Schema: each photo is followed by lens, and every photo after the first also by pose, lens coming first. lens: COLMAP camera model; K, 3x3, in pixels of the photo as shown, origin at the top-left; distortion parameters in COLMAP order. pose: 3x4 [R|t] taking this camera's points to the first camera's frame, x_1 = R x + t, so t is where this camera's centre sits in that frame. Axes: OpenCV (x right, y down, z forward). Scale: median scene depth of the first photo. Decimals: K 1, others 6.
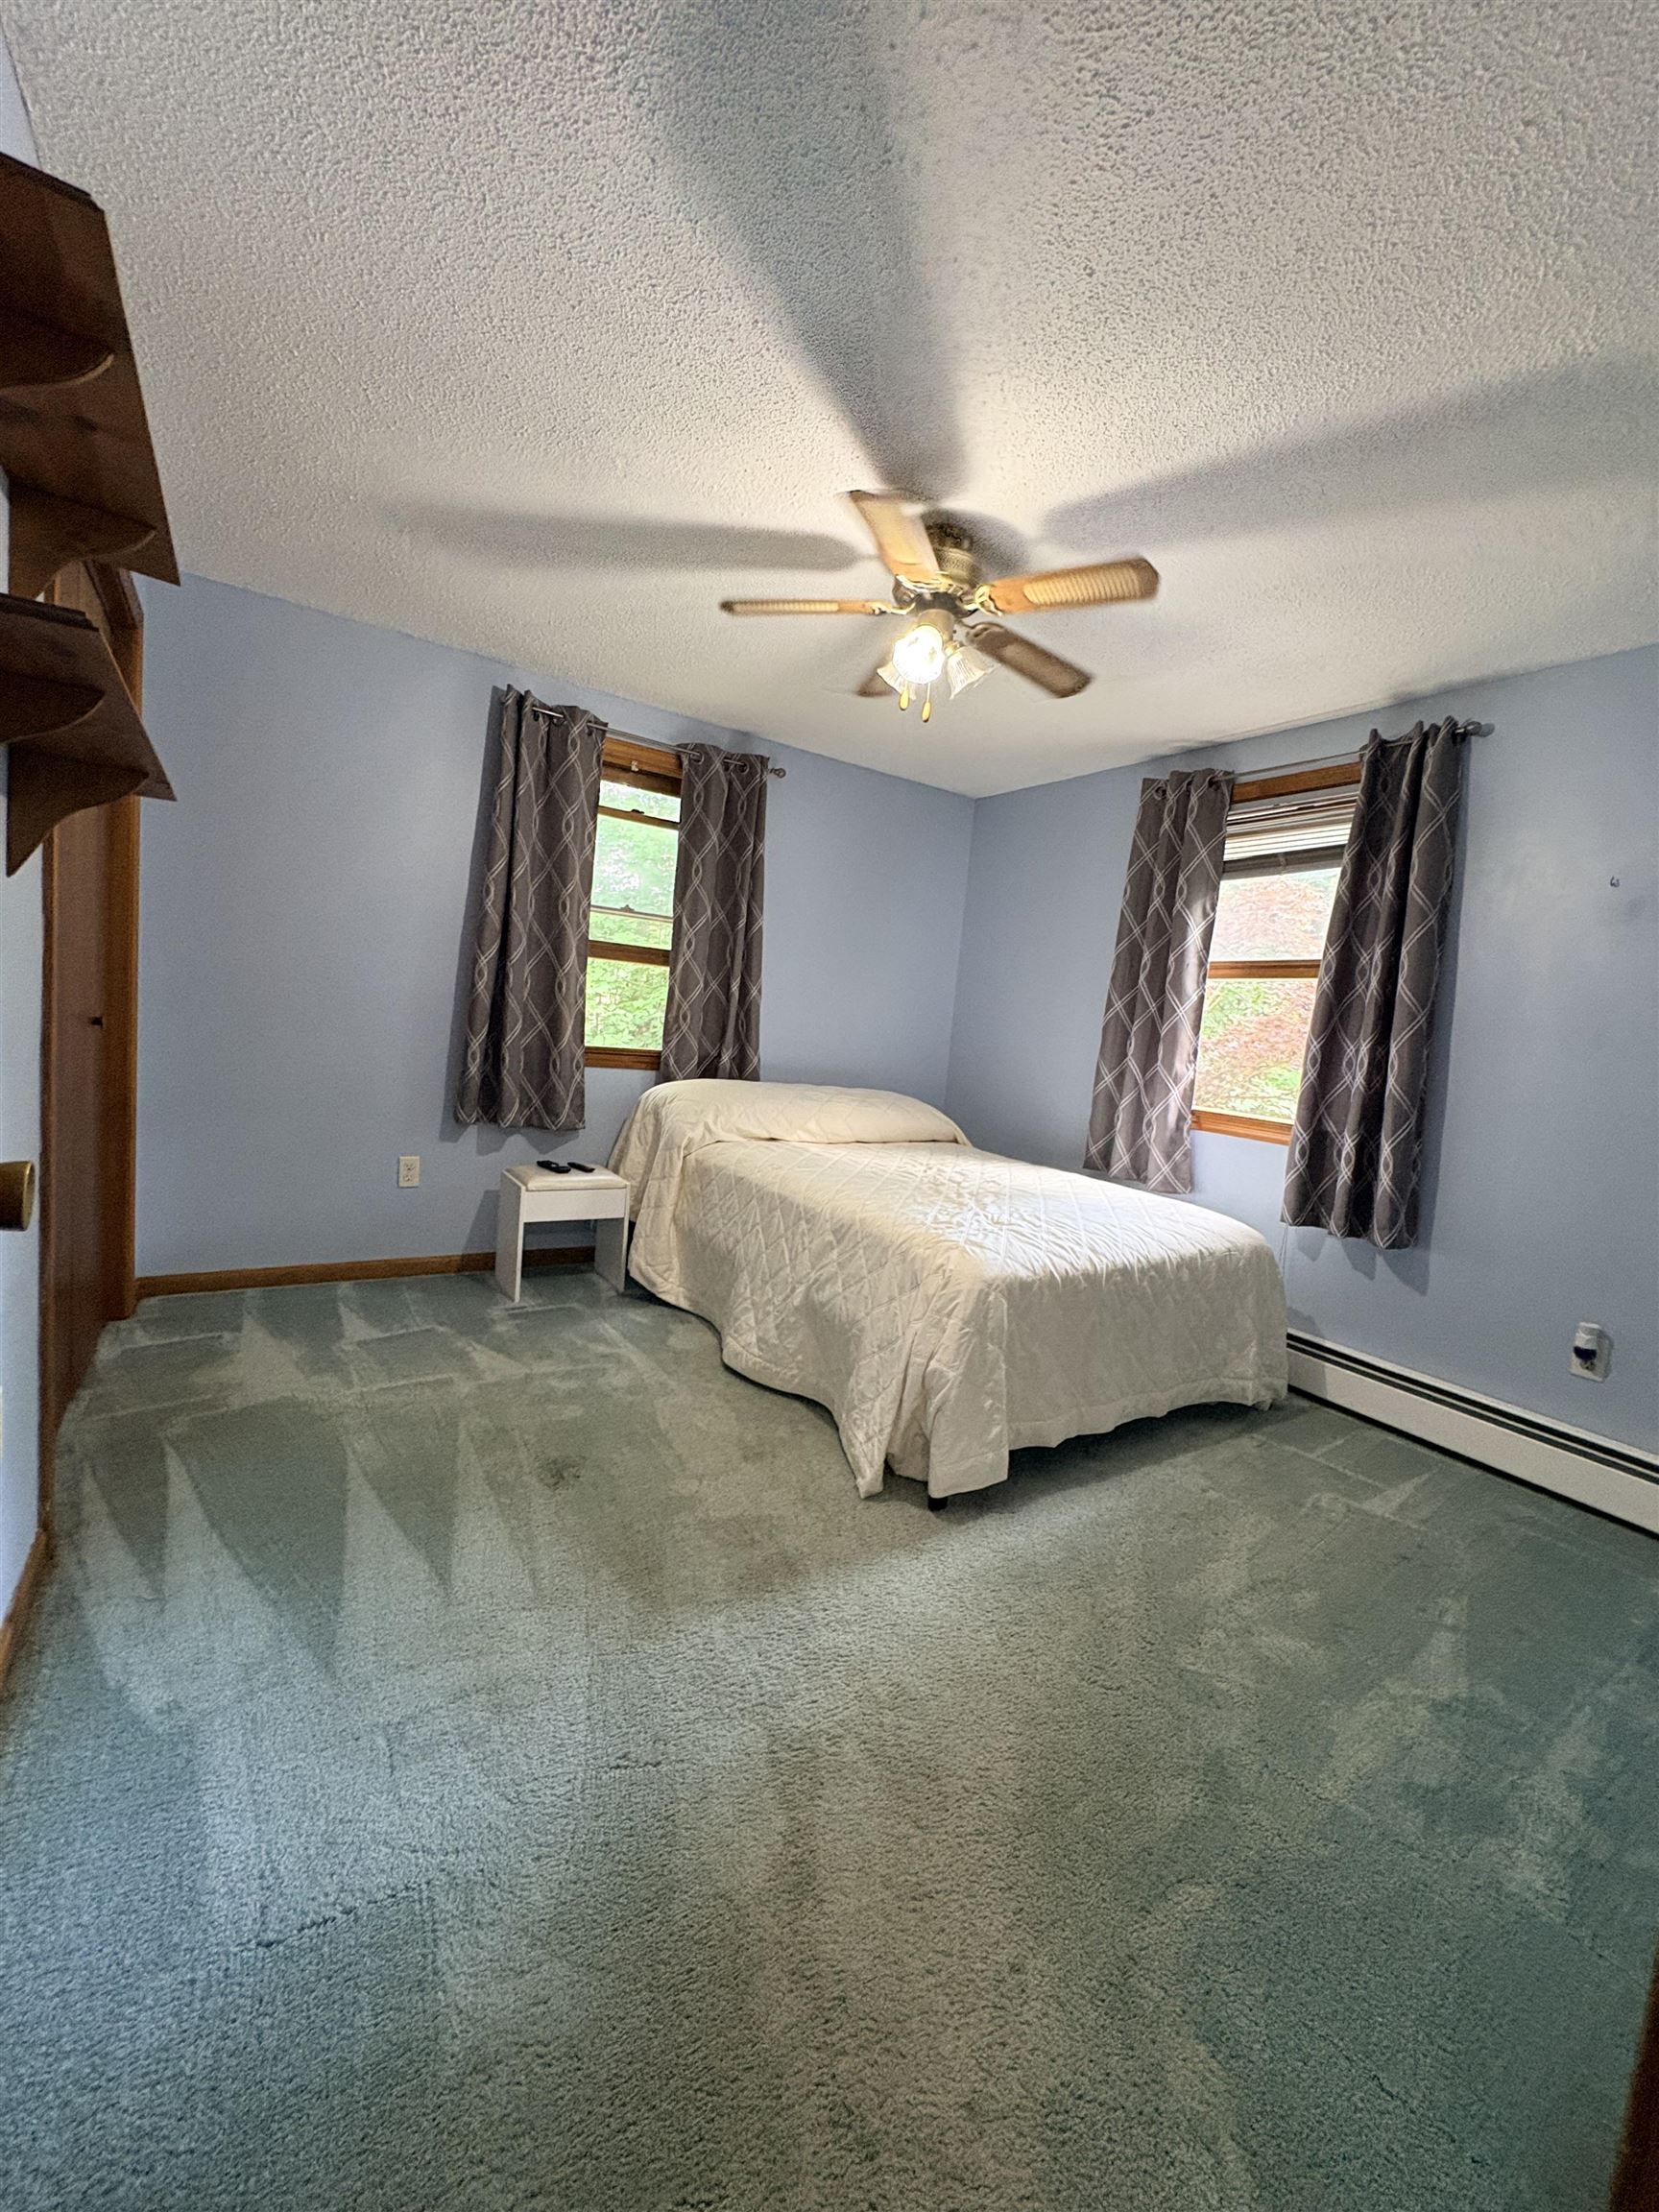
lens RADIAL K [[882.4, 0, 831.2], [0, 882.4, 1106.1], [0, 0, 1]] dist [-0.001549, -0.000010]
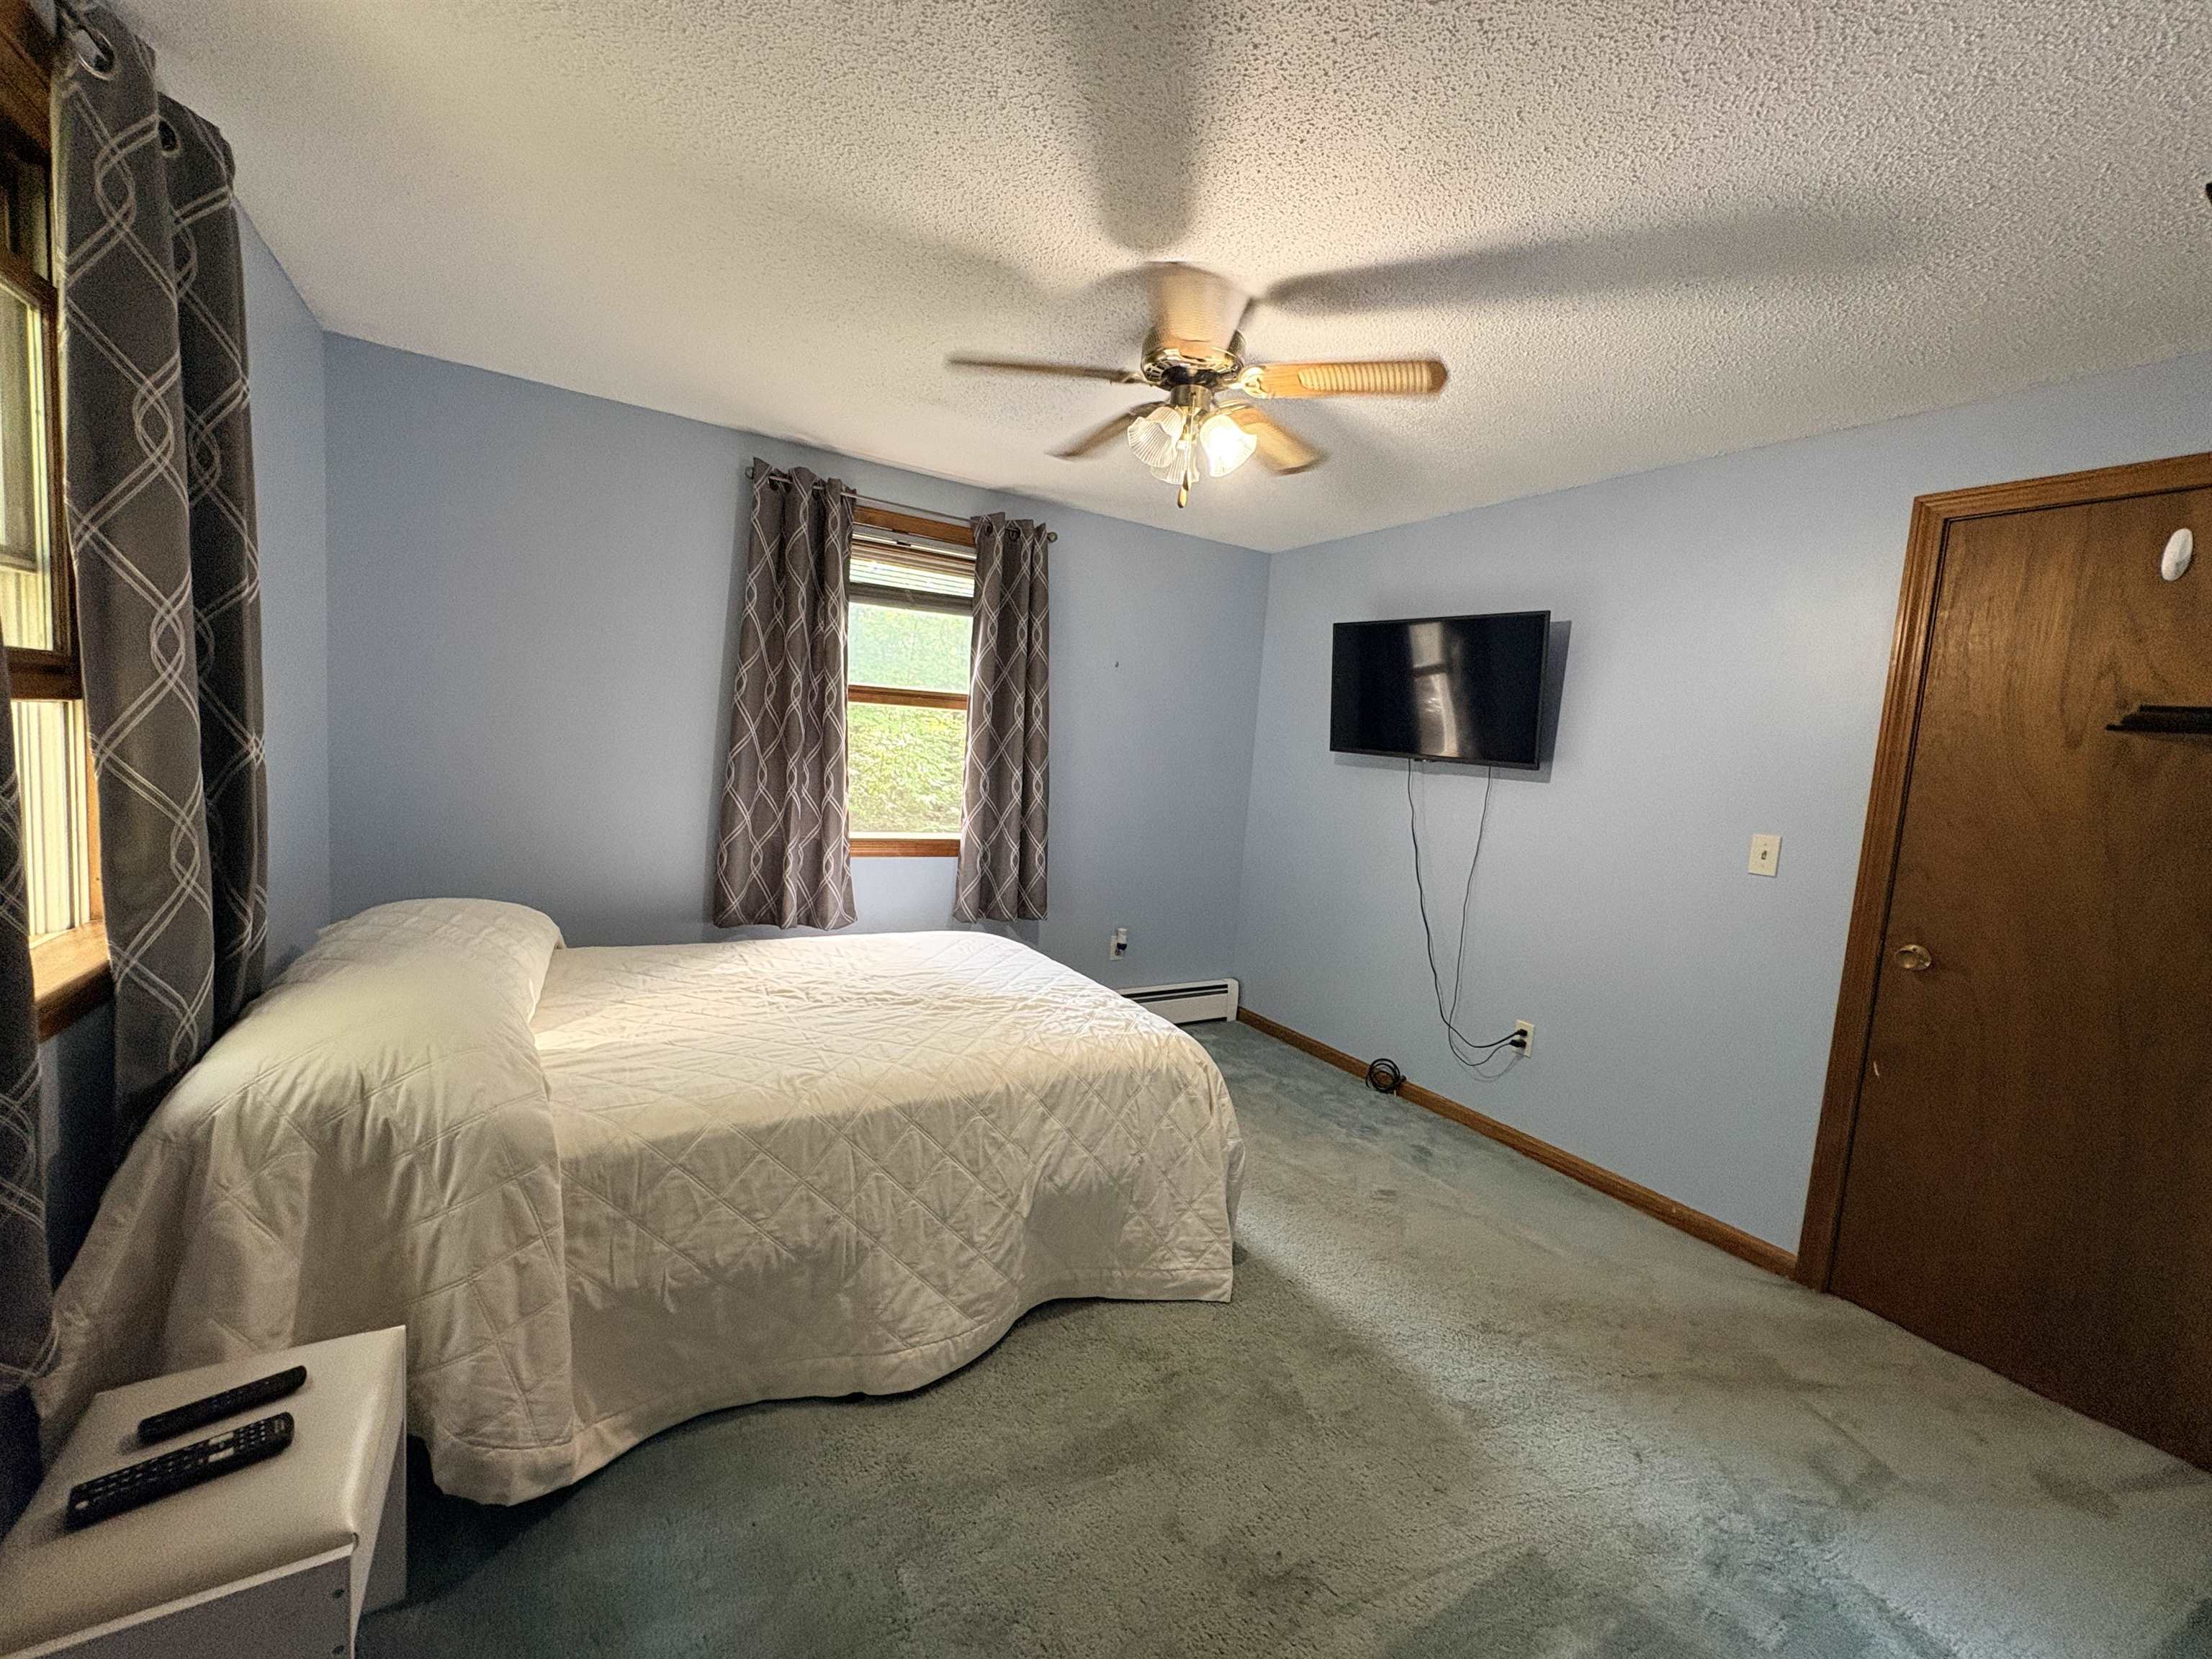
lens RADIAL K [[882.4, 0, 1101.5], [0, 882.4, 821.9], [0, 0, 1]] dist [-0.001549, -0.000010]
pose [[0.041804, -0.174951, 0.983689, -0.565478], [0.029237, 0.984342, 0.173825, -0.183611], [-0.998698, 0.021493, 0.046264, 0.705028]]
